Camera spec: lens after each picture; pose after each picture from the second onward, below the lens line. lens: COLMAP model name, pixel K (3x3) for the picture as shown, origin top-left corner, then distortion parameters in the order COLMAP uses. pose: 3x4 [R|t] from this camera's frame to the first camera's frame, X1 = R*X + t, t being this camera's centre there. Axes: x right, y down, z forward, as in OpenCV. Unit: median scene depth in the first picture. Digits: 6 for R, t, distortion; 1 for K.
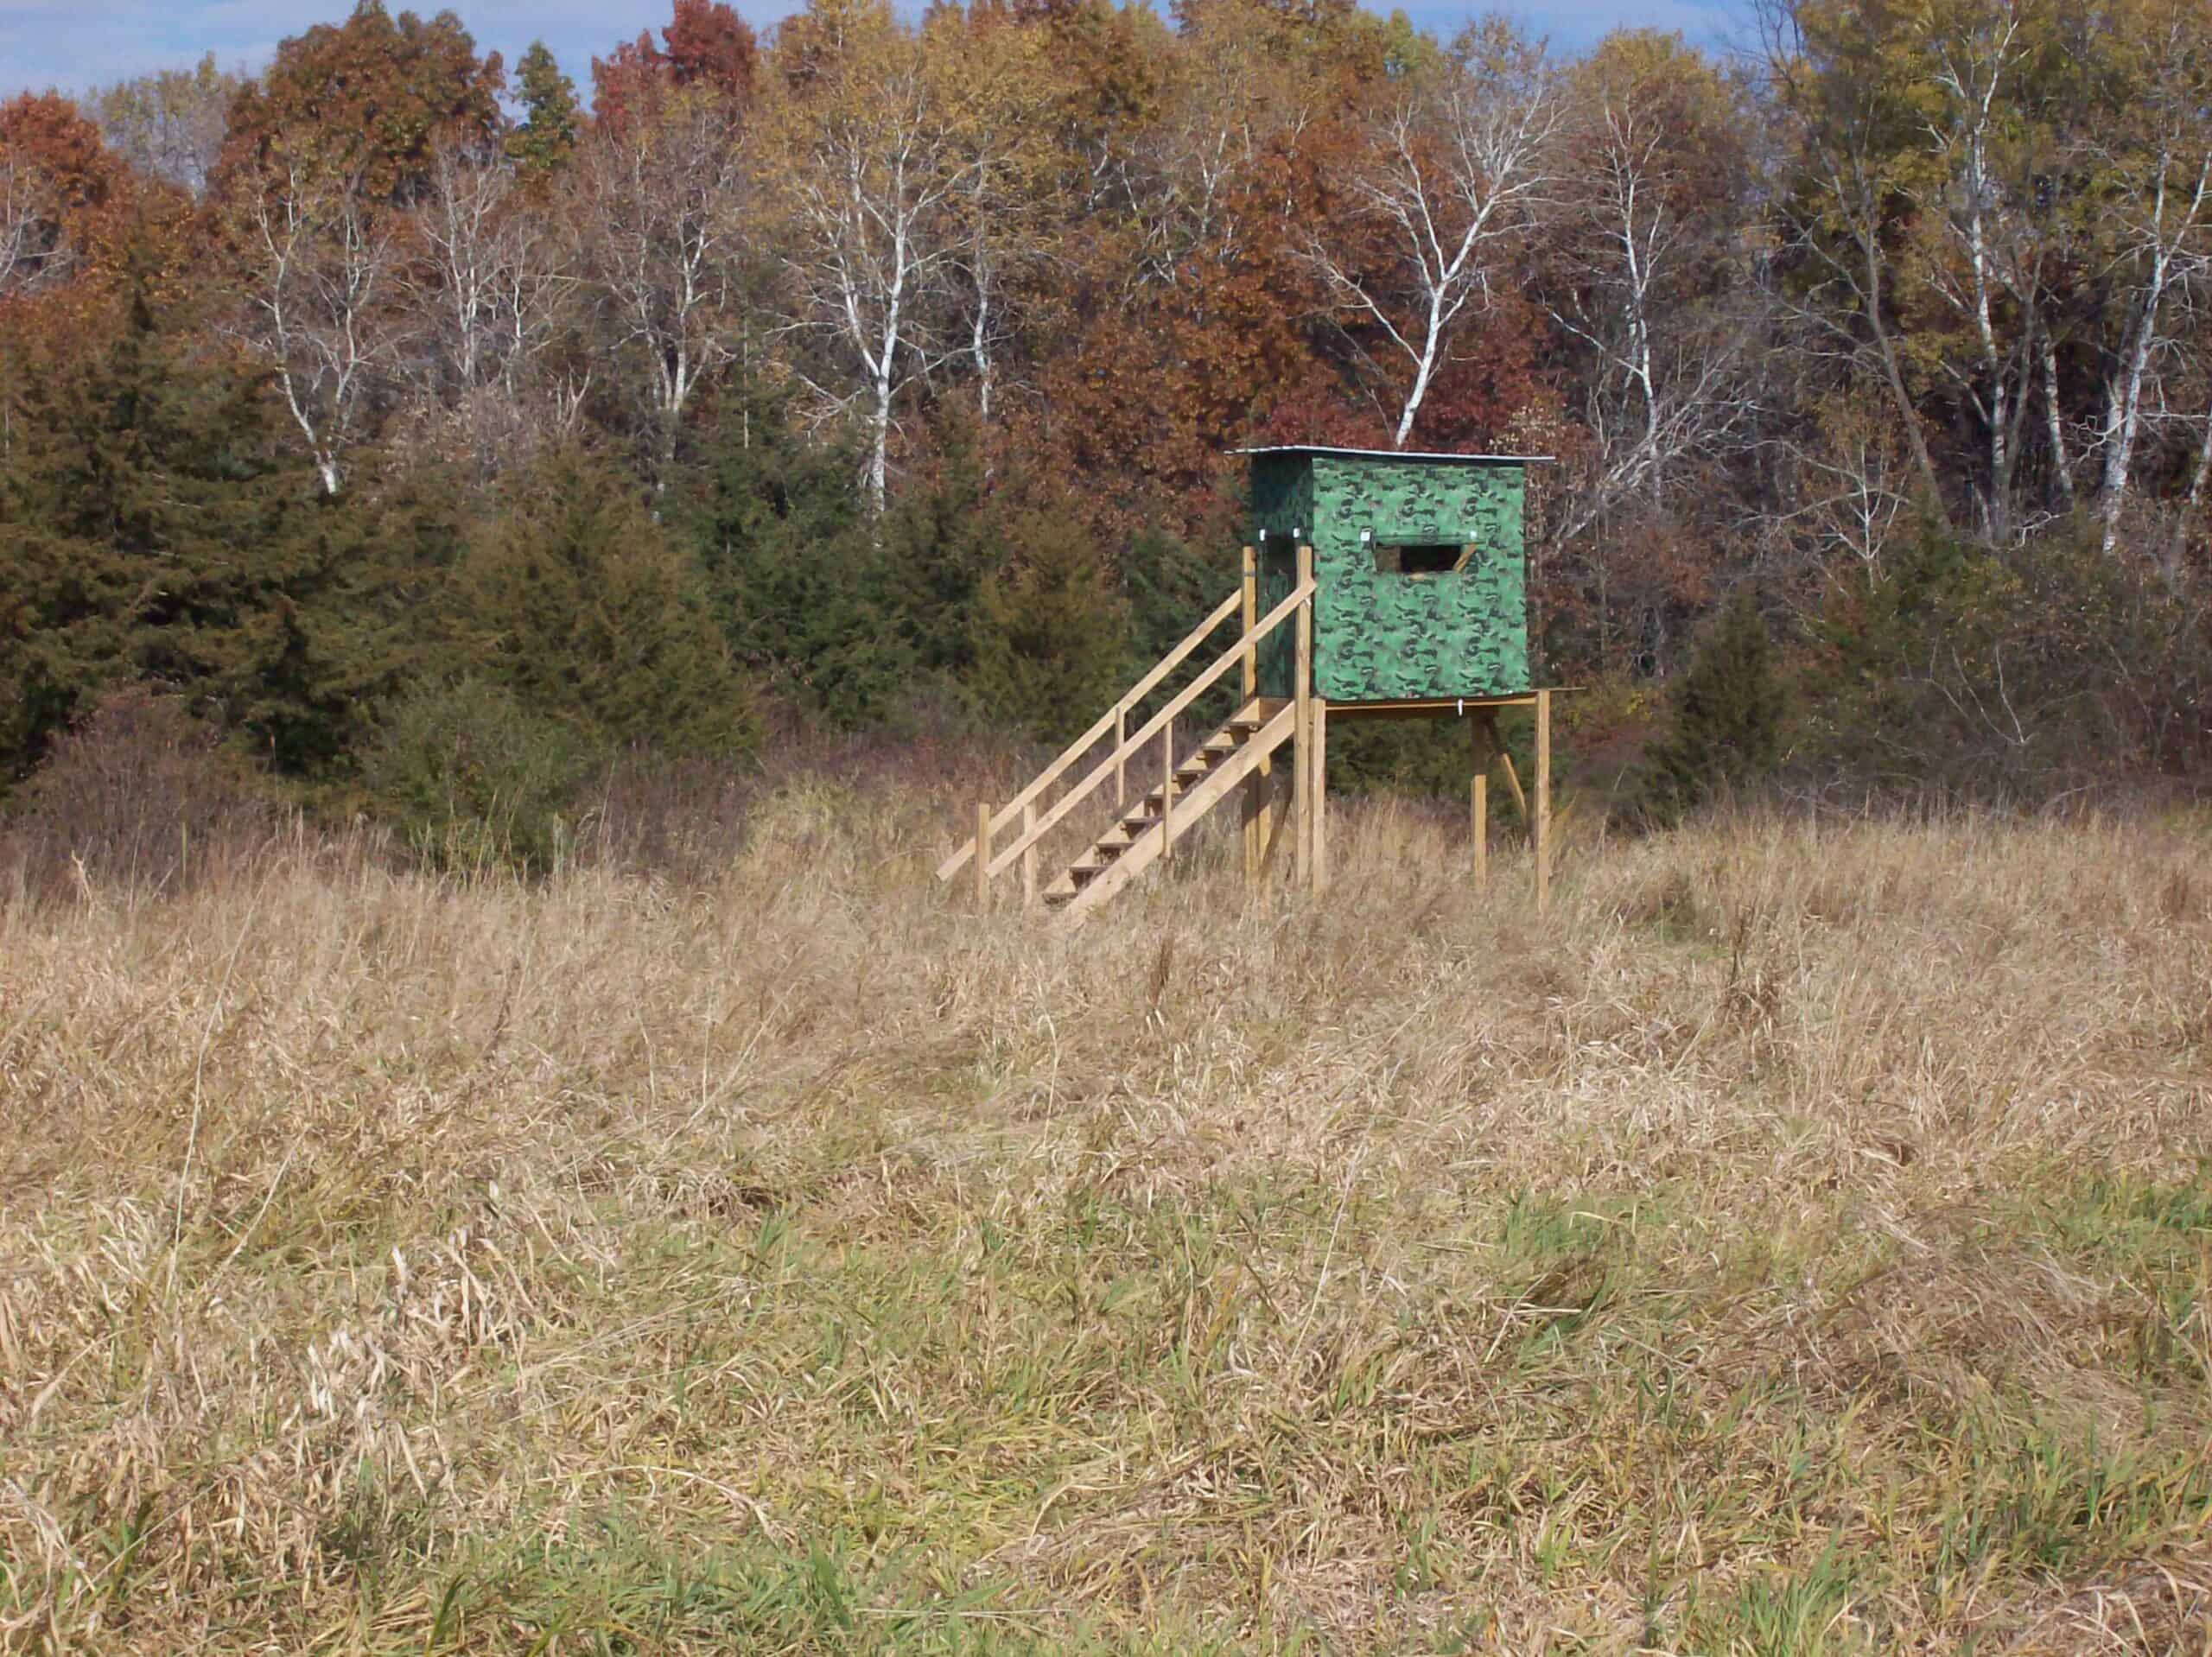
lens RADIAL K [[7378.6, 0, 1110.2], [0, 7378.6, 827.0], [0, 0, 1]] dist [0.029341, 0.000000]
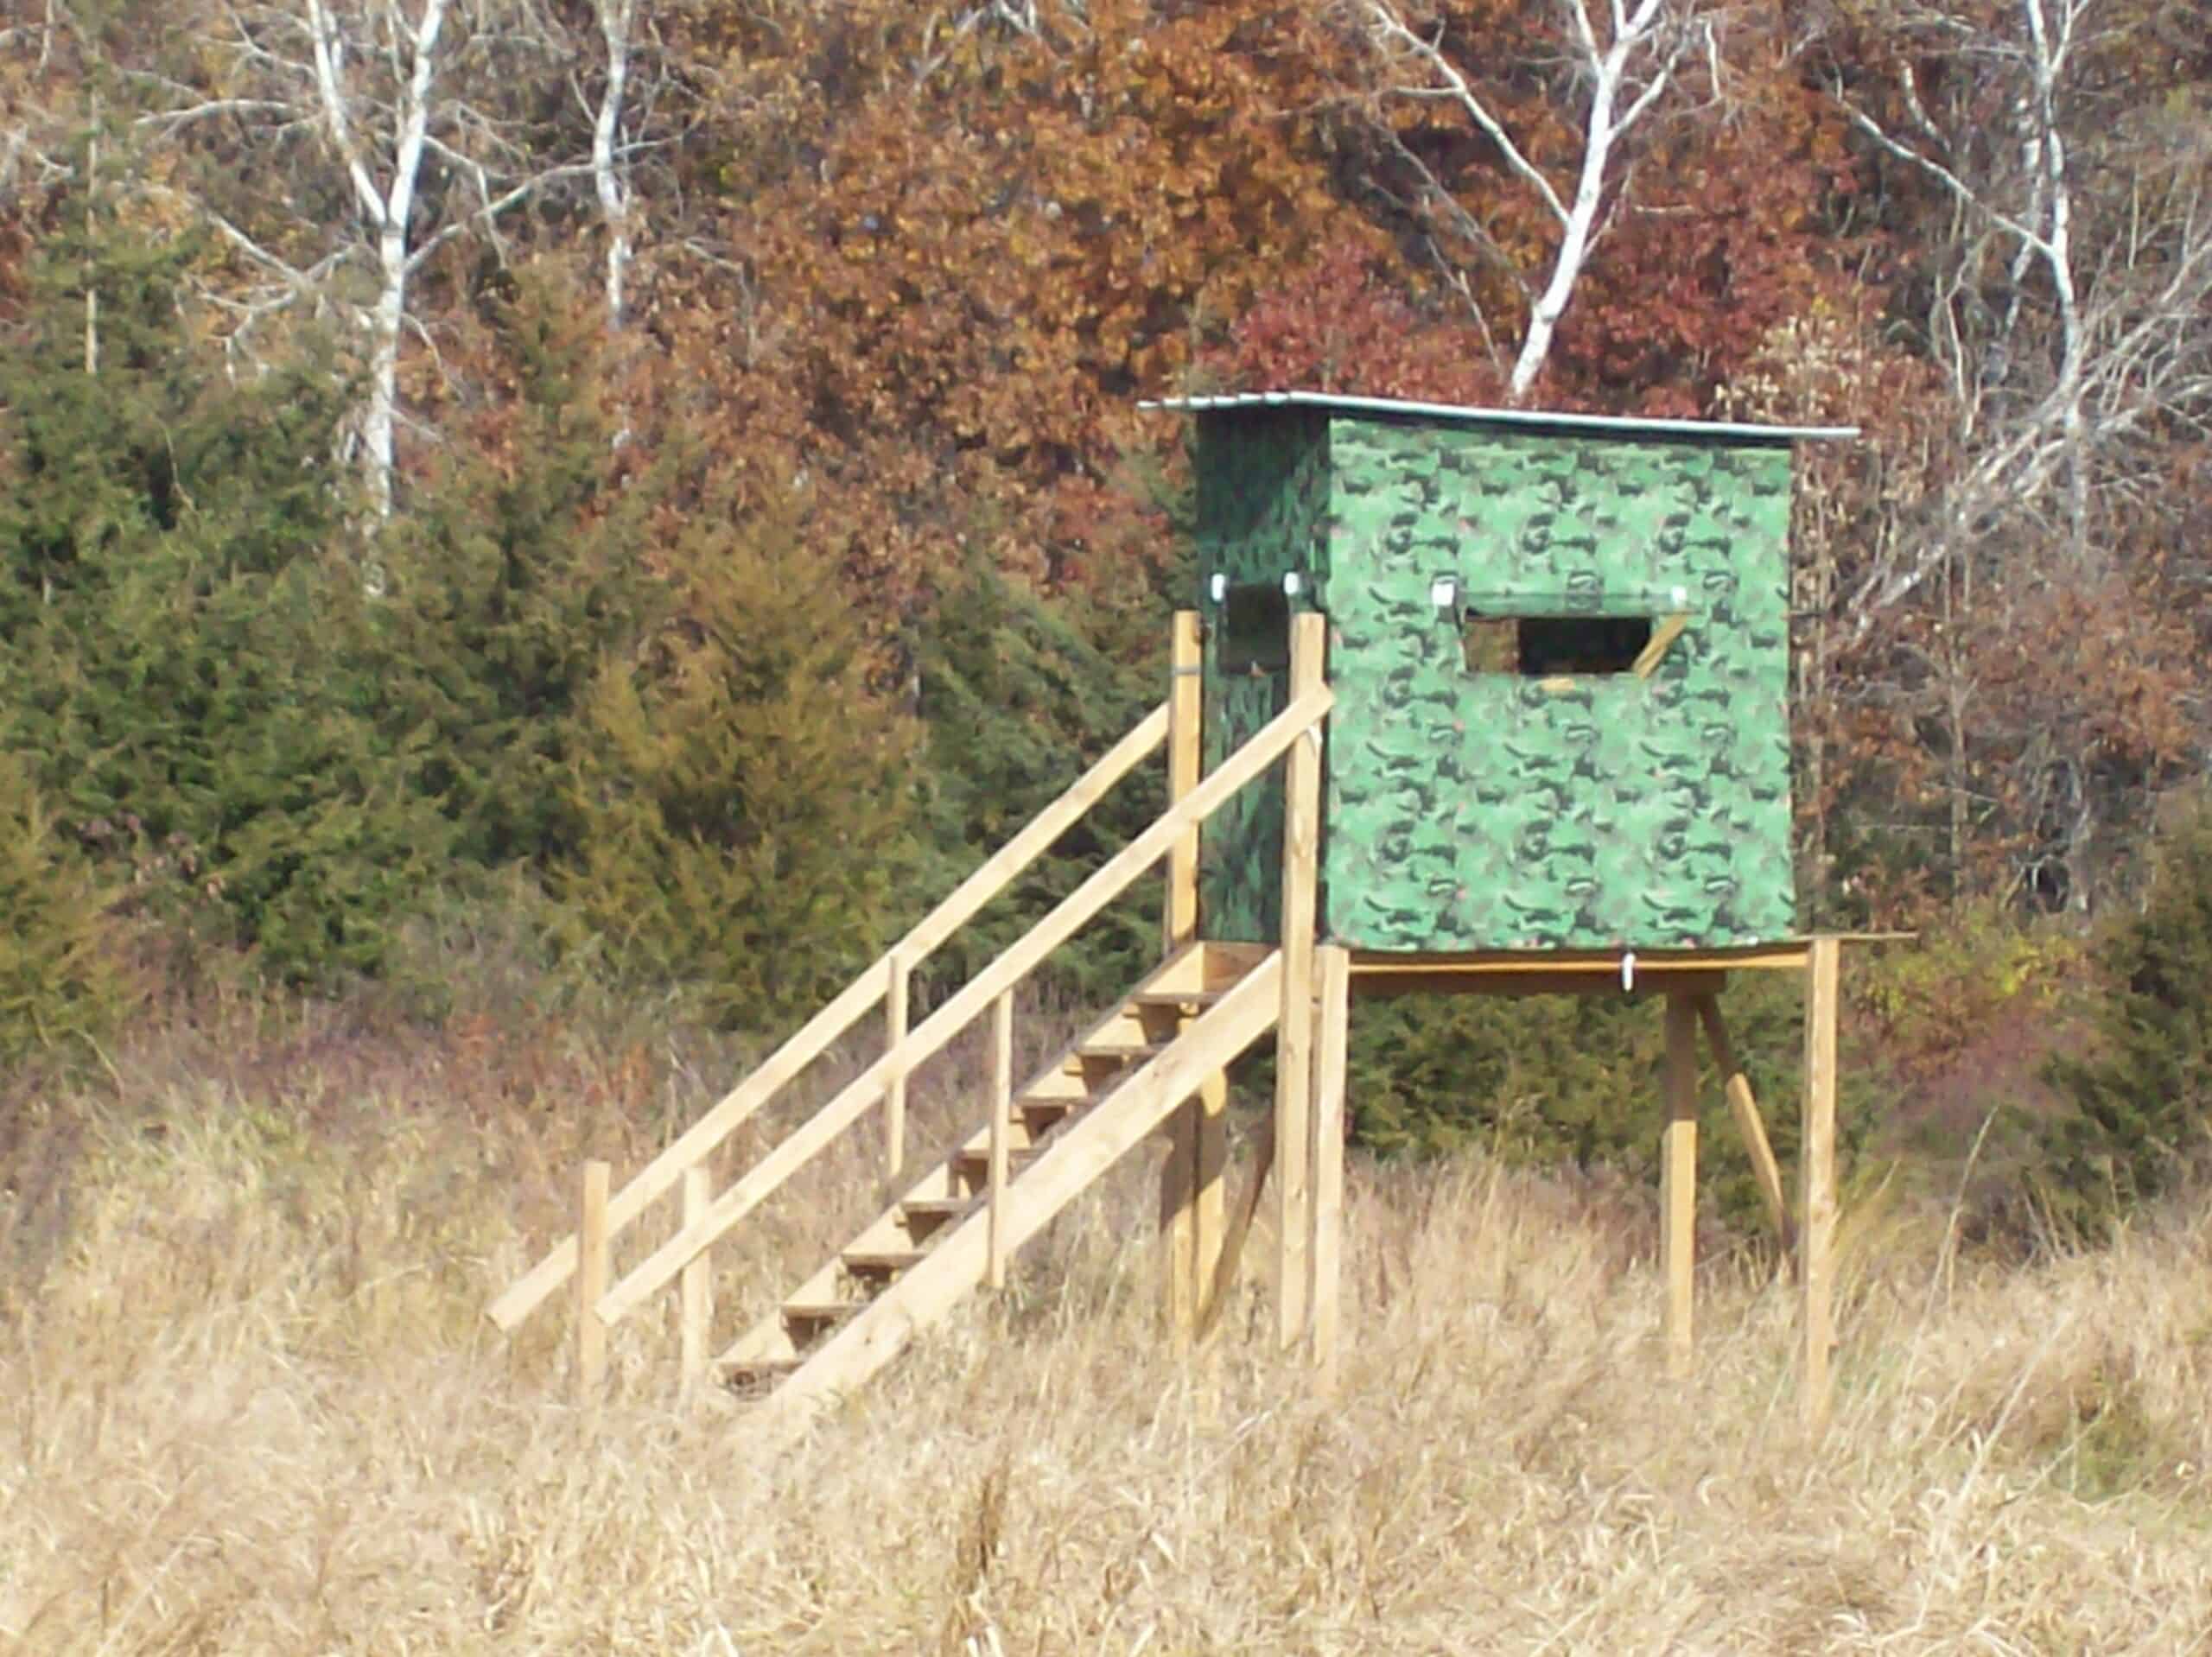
lens RADIAL K [[7378.6, 0, 1103.8], [0, 7378.6, 841.9], [0, 0, 1]] dist [0.029341, 0.000000]
pose [[0.999816, 0.018803, 0.003691, 0.012217], [-0.018540, 0.997921, -0.061729, 0.004648], [-0.004844, 0.061649, 0.998086, 0.544196]]
